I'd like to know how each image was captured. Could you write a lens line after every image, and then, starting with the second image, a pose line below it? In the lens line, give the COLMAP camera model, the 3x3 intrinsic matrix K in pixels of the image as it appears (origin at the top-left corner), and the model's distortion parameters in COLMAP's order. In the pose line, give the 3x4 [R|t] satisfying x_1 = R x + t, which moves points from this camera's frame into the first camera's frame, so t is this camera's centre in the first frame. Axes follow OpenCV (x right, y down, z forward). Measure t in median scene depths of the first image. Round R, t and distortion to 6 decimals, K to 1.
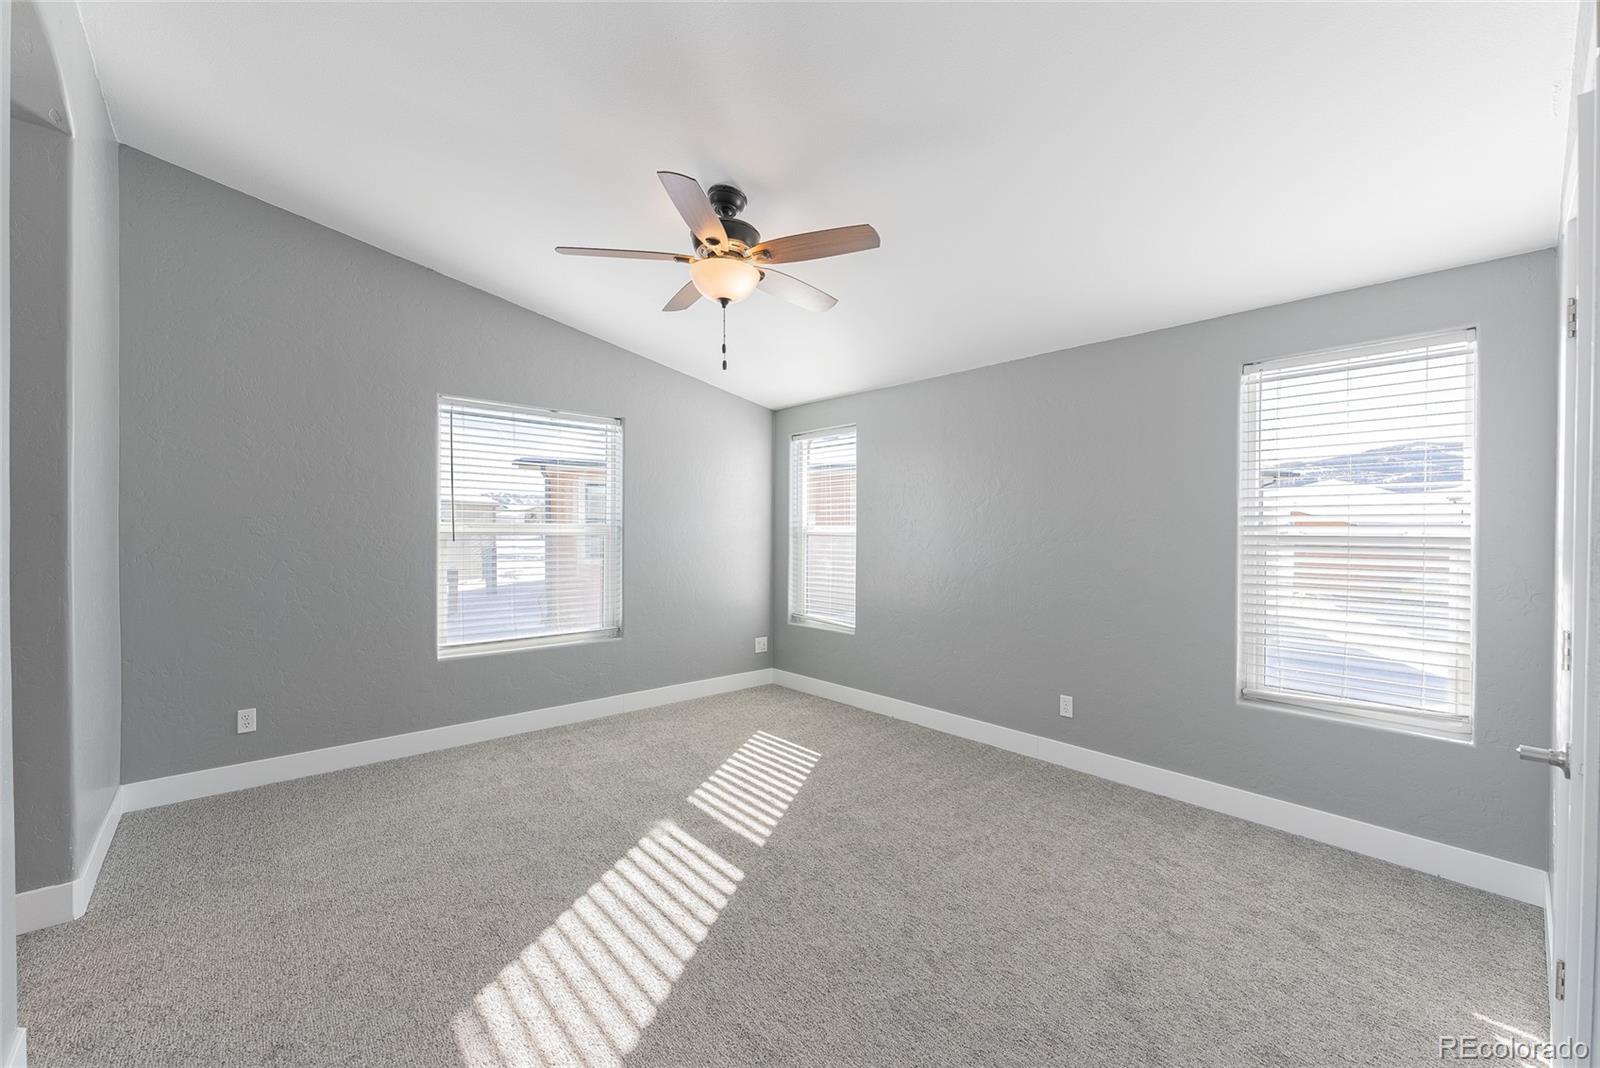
lens RADIAL K [[640.2, 0, 801.1], [0, 640.2, 524.6], [0, 0, 1]] dist [0.002163, 0.000156]
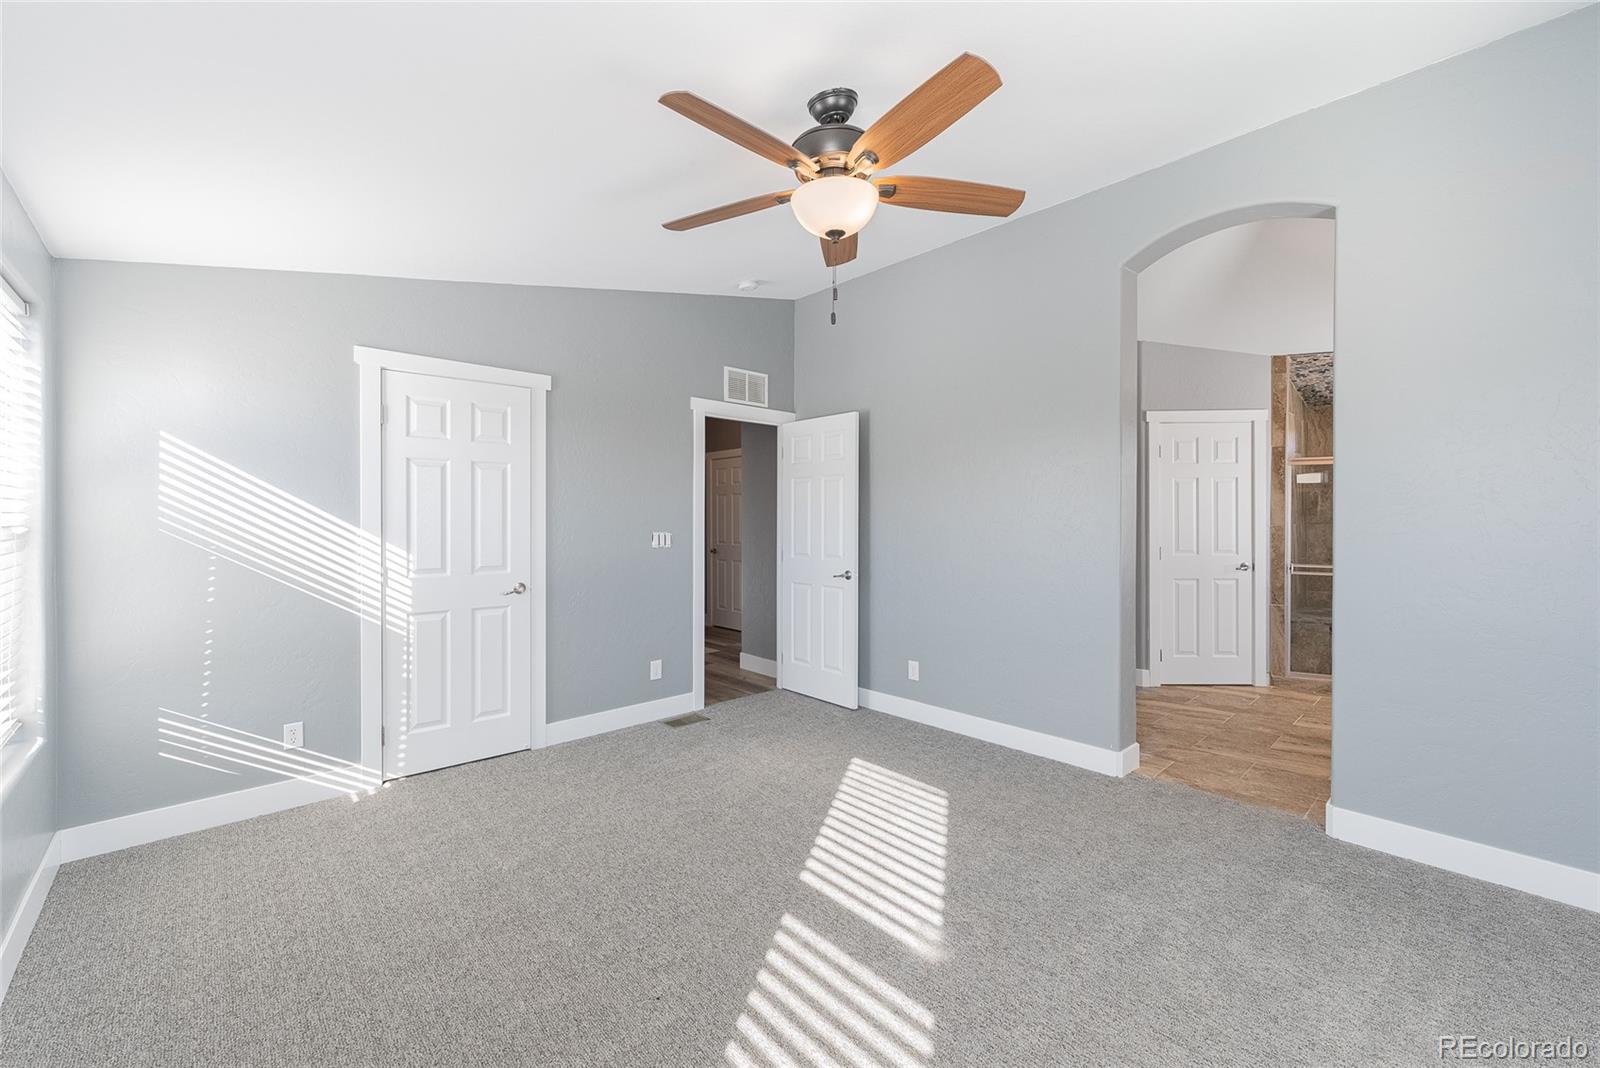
lens RADIAL K [[640.2, 0, 801.1], [0, 640.2, 524.6], [0, 0, 1]] dist [0.002163, 0.000156]
pose [[-0.999815, -0.003042, -0.018988, -0.064534], [-0.003185, 0.999967, 0.007511, 0.005579], [0.018965, 0.007570, -0.999791, 1.809418]]
